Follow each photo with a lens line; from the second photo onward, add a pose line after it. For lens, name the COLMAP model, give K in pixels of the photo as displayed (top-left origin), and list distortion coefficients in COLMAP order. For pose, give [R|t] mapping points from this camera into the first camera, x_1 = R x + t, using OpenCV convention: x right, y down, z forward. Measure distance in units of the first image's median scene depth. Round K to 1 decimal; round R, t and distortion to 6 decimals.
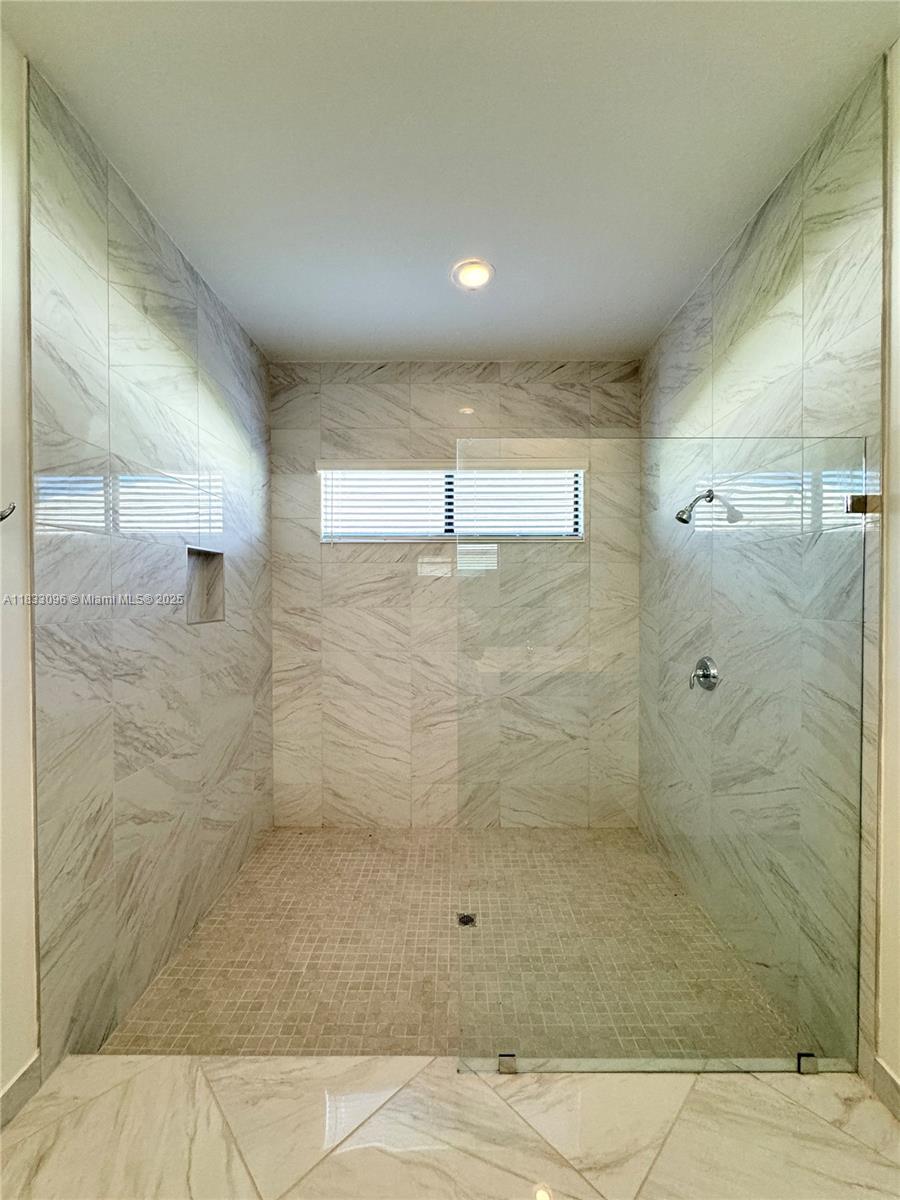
lens RADIAL K [[479.7, 0, 452.5], [0, 479.7, 603.2], [0, 0, 1]] dist [0.001378, 0.000560]
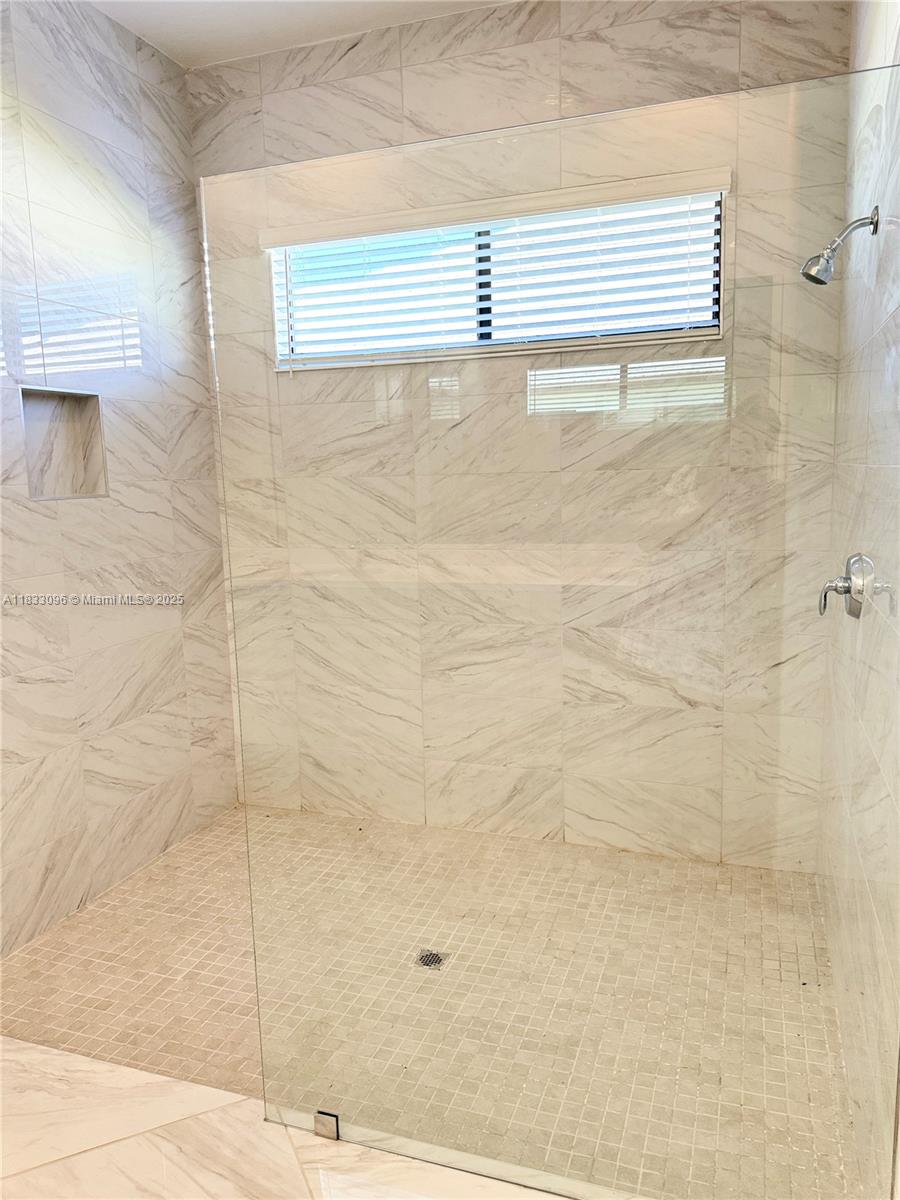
lens RADIAL K [[842.9, 0, 450.0], [0, 842.9, 600.0], [0, 0, 1]] dist [0.067546, -0.078488]
pose [[0.945724, 0.025477, -0.323972, 0.302960], [0.019807, 0.990550, 0.135716, 0.021553], [0.324368, -0.134766, 0.936282, 0.003552]]
